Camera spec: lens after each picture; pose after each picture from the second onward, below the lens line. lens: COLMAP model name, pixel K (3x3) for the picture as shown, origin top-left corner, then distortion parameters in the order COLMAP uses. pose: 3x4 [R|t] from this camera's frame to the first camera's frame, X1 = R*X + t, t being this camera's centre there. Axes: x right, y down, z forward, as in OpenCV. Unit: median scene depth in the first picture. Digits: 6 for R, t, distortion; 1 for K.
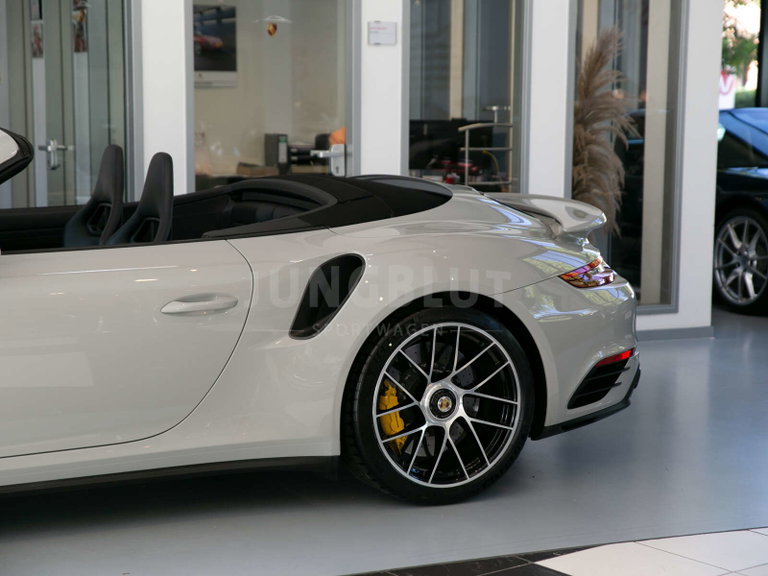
lens RADIAL K [[1528.7, 0, 384.0], [0, 1528.7, 288.0], [0, 0, 1]] dist [0.191503, 0.093400]
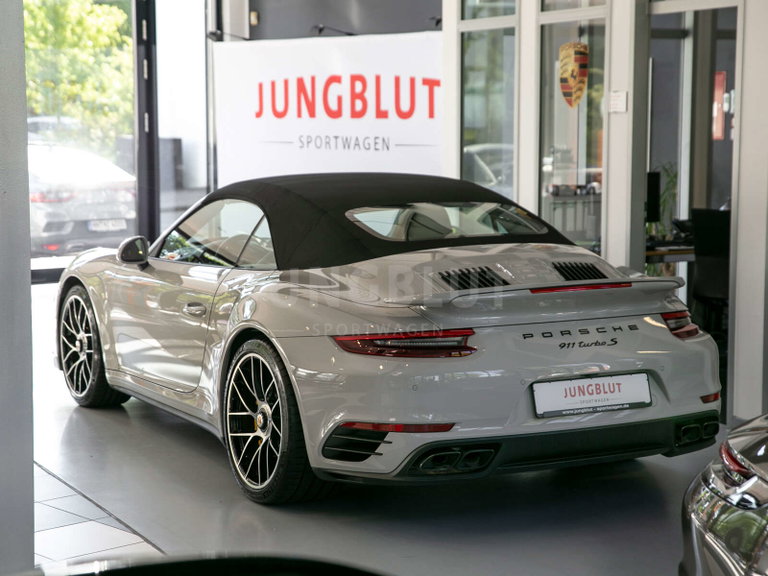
lens RADIAL K [[1601.5, 0, 384.0], [0, 1601.5, 288.0], [0, 0, 1]] dist [-0.082056, -0.198311]
pose [[0.100520, 0.104524, -0.989429, 1.302212], [-0.136822, 0.986470, 0.090312, -0.158540], [0.985482, 0.126298, 0.113461, 0.924348]]
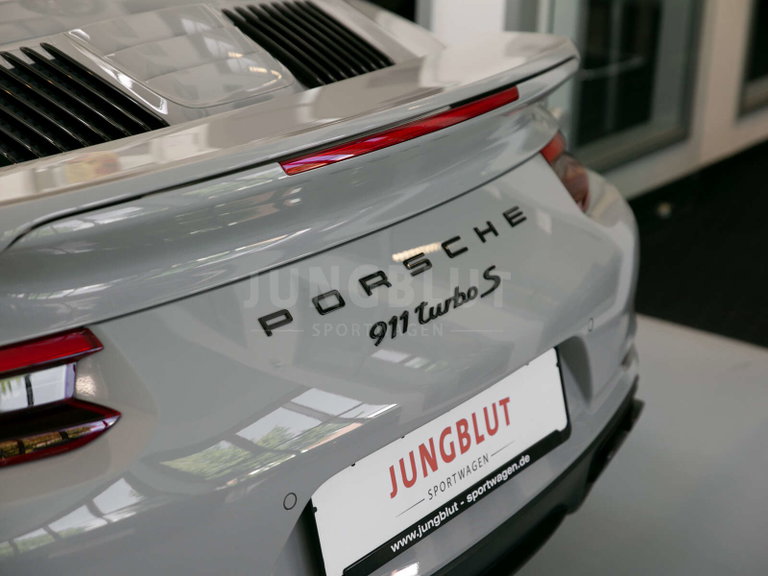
lens RADIAL K [[1528.7, 0, 384.0], [0, 1528.7, 288.0], [0, 0, 1]] dist [0.191503, 0.093400]
pose [[0.530959, 0.309464, -0.788869, 0.421219], [-0.149383, 0.950535, 0.272339, -0.129914], [0.834127, -0.026757, 0.550924, 1.007720]]
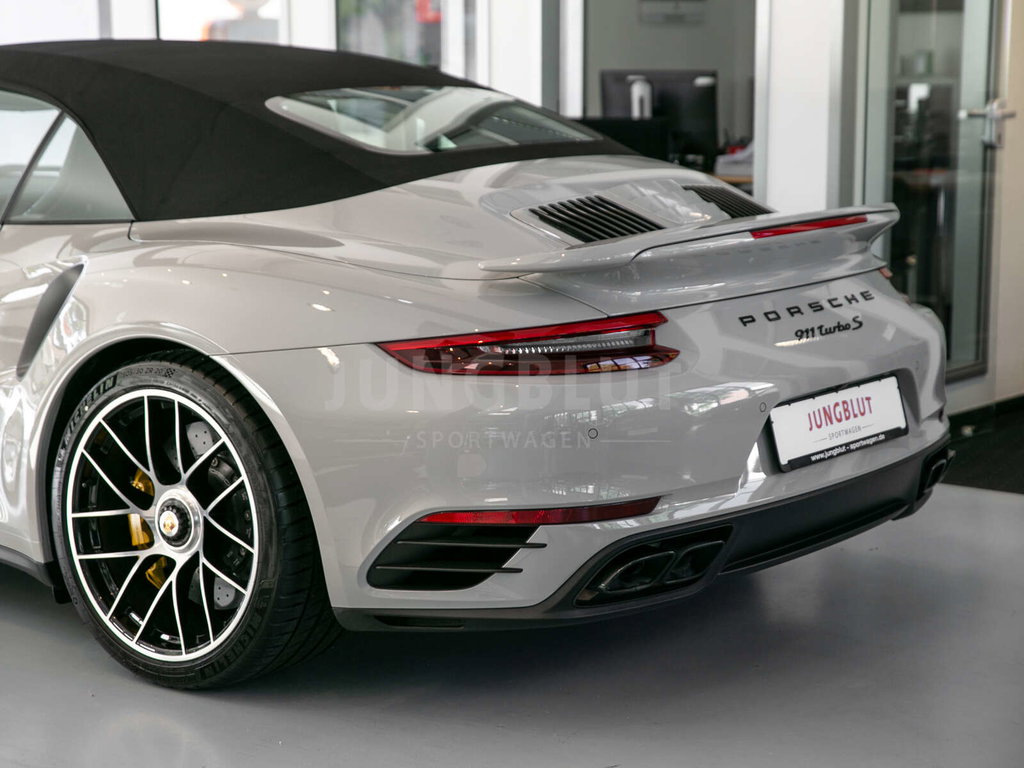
lens RADIAL K [[2038.3, 0, 512.0], [0, 2038.3, 384.0], [0, 0, 1]] dist [0.191503, 0.093400]
pose [[0.503700, 0.136462, -0.853033, 0.791923], [-0.116700, 0.989142, 0.089326, -0.068238], [0.855960, 0.054555, 0.514156, 0.680955]]
